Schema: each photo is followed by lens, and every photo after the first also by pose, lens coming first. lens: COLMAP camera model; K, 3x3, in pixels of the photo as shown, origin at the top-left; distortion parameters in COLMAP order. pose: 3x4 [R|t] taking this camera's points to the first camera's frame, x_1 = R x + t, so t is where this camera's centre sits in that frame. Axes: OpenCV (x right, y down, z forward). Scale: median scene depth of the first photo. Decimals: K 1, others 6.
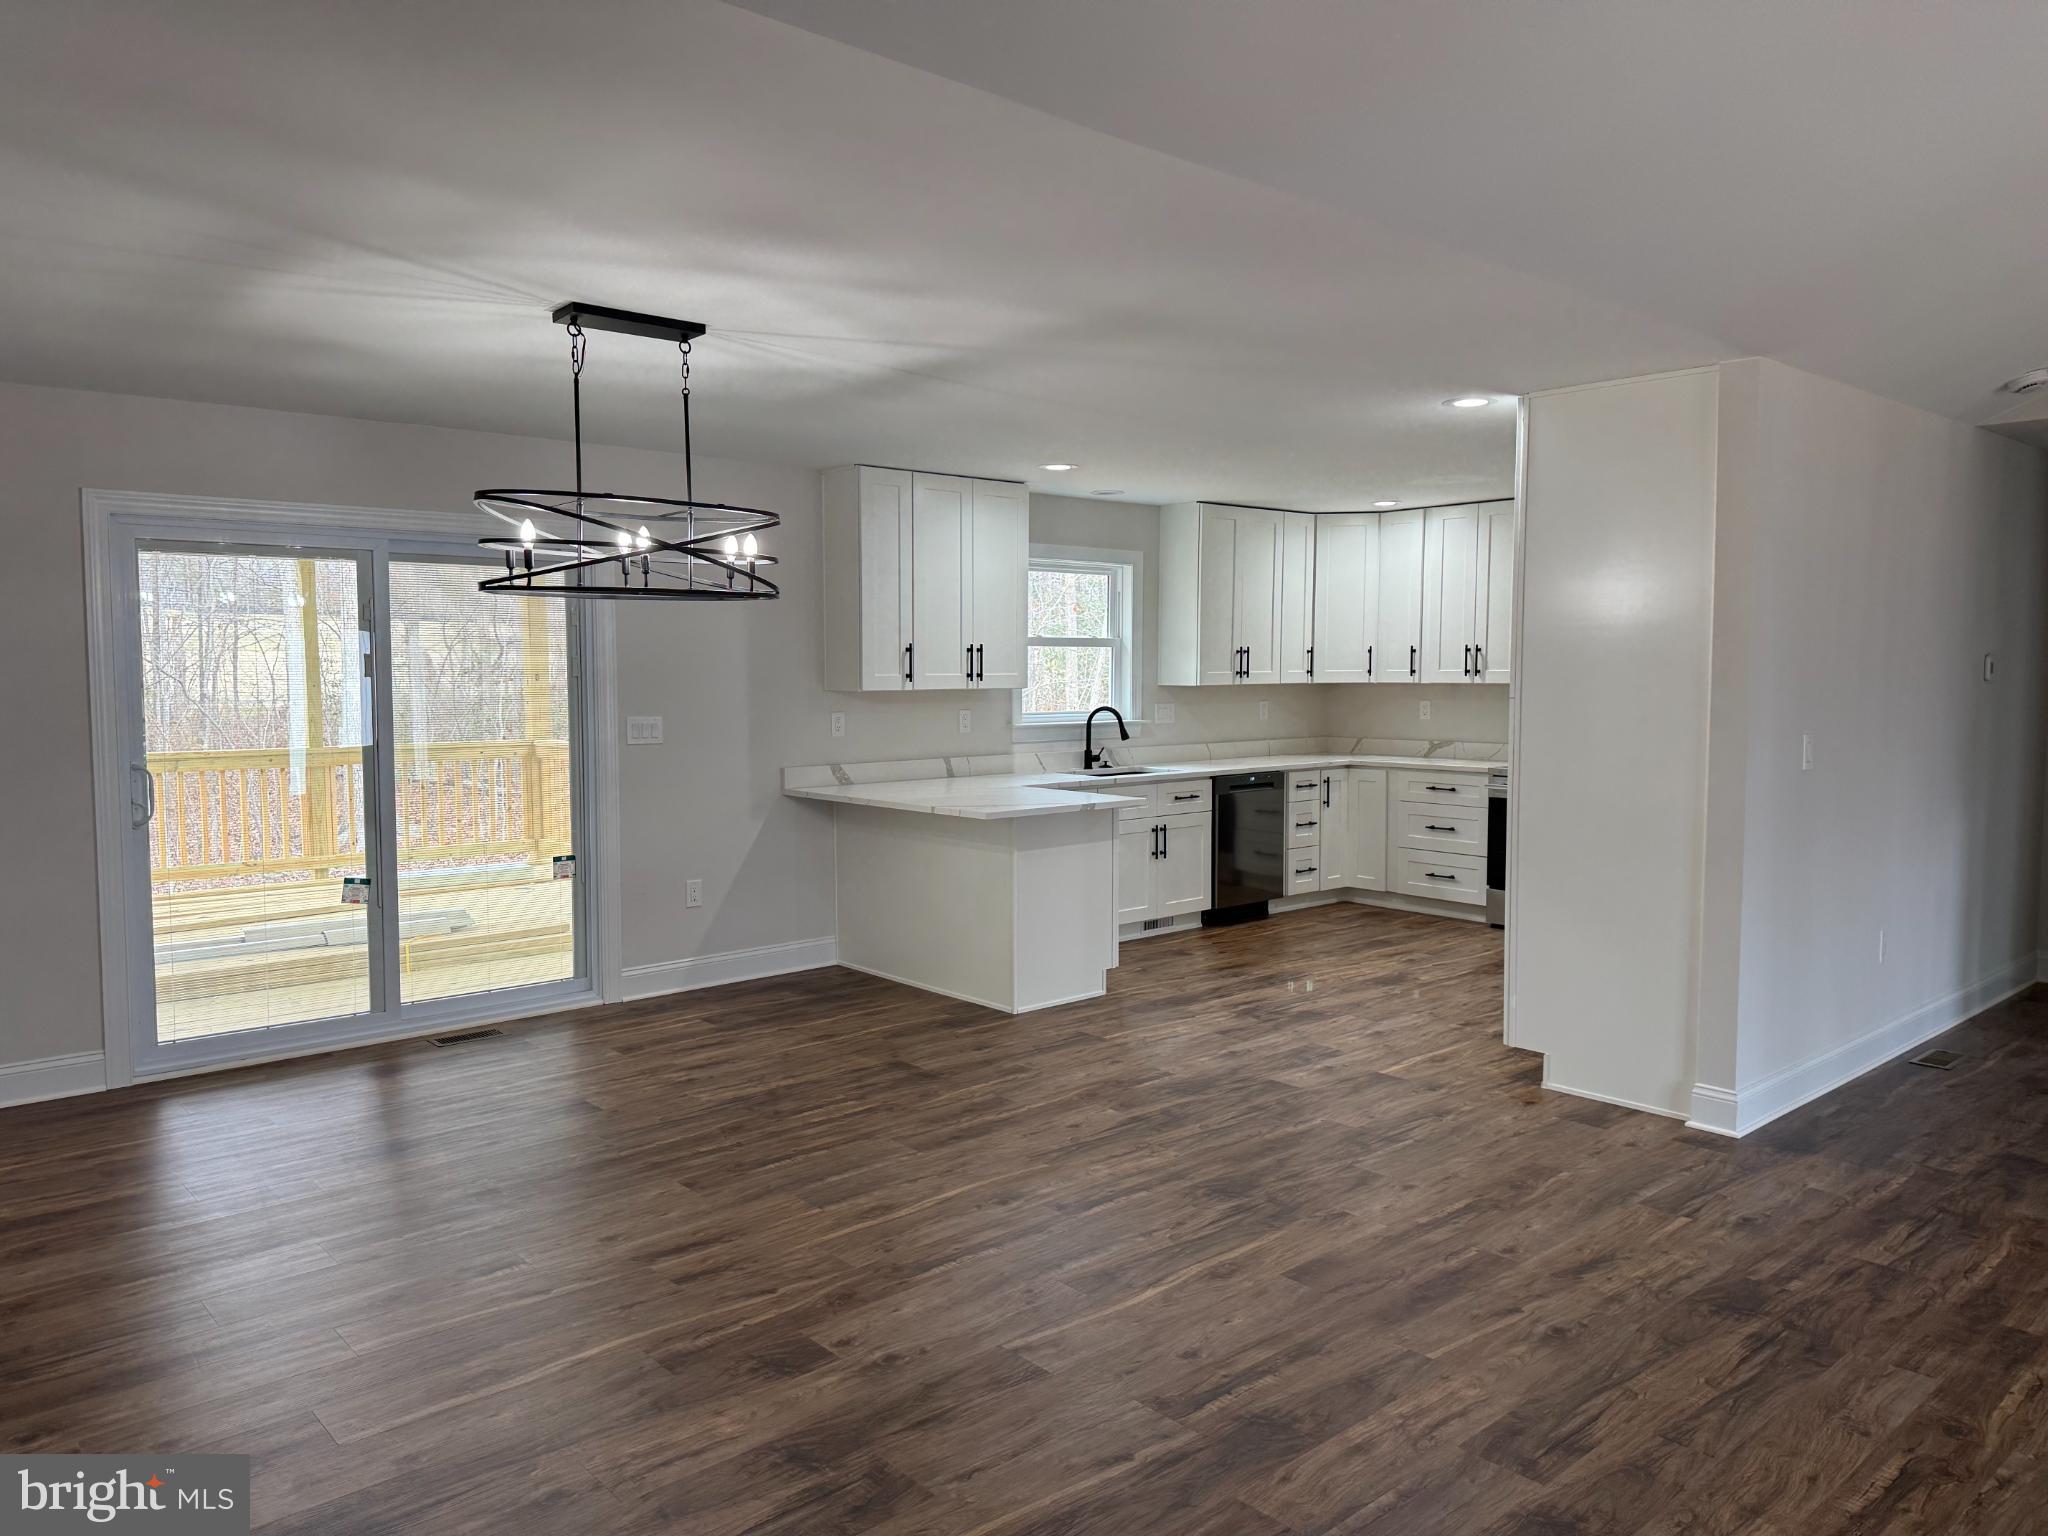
lens RADIAL K [[1426.5, 0, 1017.3], [0, 1426.5, 762.0], [0, 0, 1]] dist [0.014852, -0.032194]
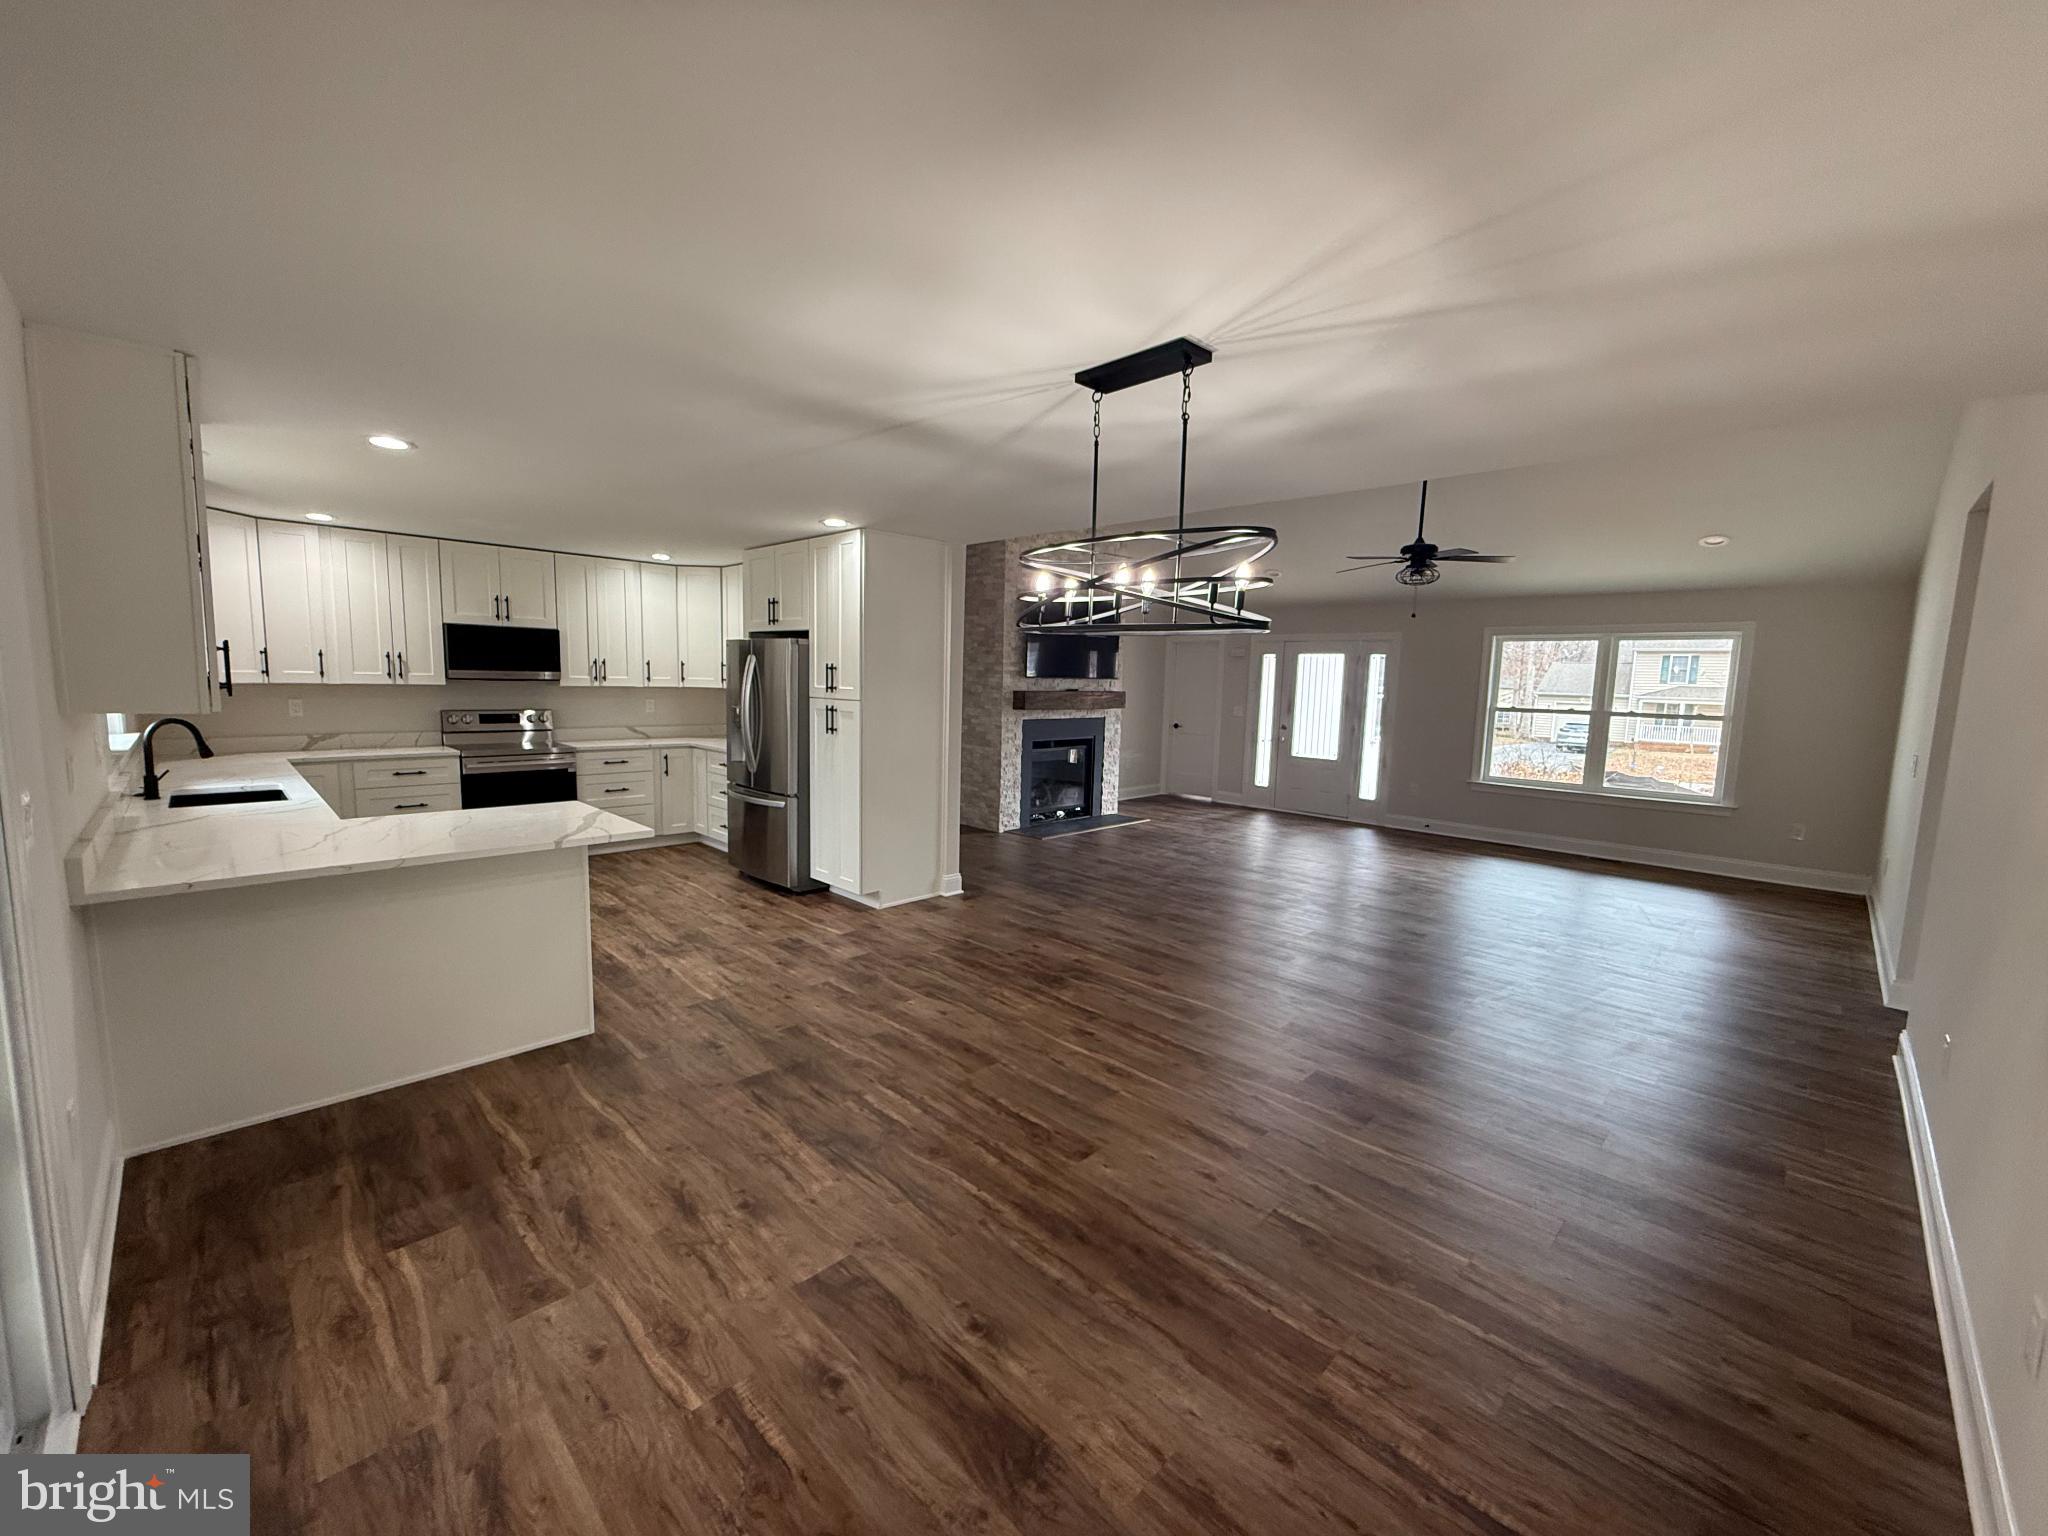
lens RADIAL K [[813.1, 0, 1019.7], [0, 813.1, 777.3], [0, 0, 1]] dist [0.000582, -0.000382]
pose [[-0.066214, -0.126529, 0.989750, -0.681402], [0.041718, 0.990709, 0.129443, -0.074225], [-0.996933, 0.049861, -0.060320, 0.881128]]
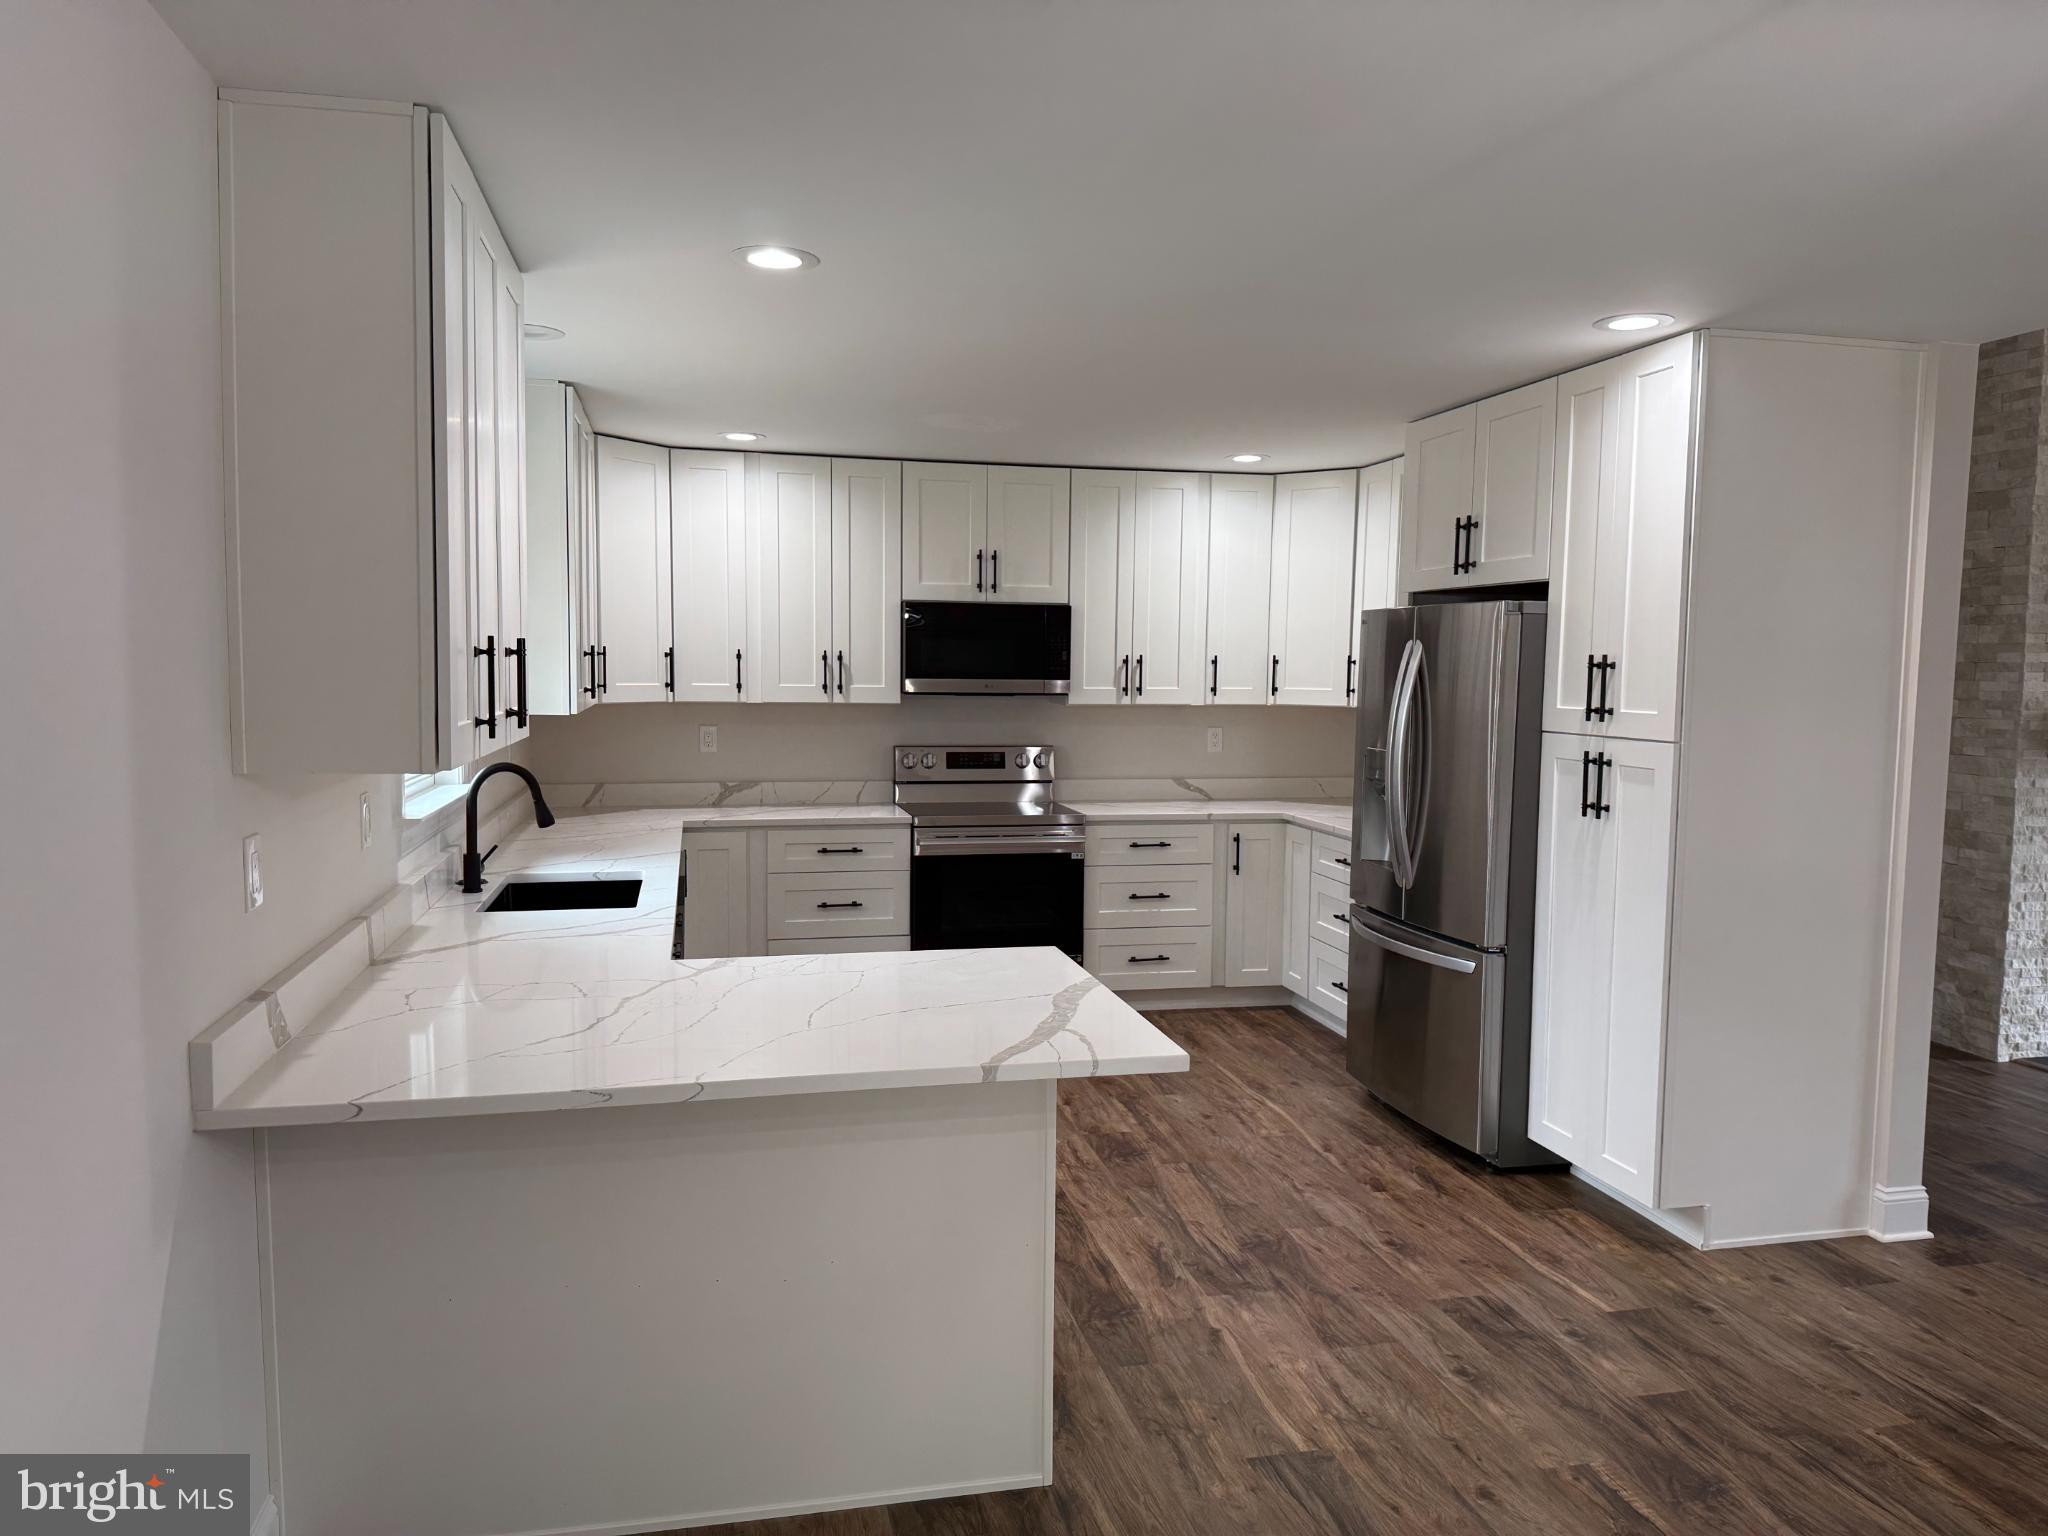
lens RADIAL K [[1426.5, 0, 1007.5], [0, 1426.5, 757.2], [0, 0, 1]] dist [0.014852, -0.032194]
pose [[0.488320, -0.055696, 0.870886, -0.468668], [0.050140, 0.998103, 0.035718, -0.082058], [-0.871223, 0.026224, 0.490186, 0.950789]]
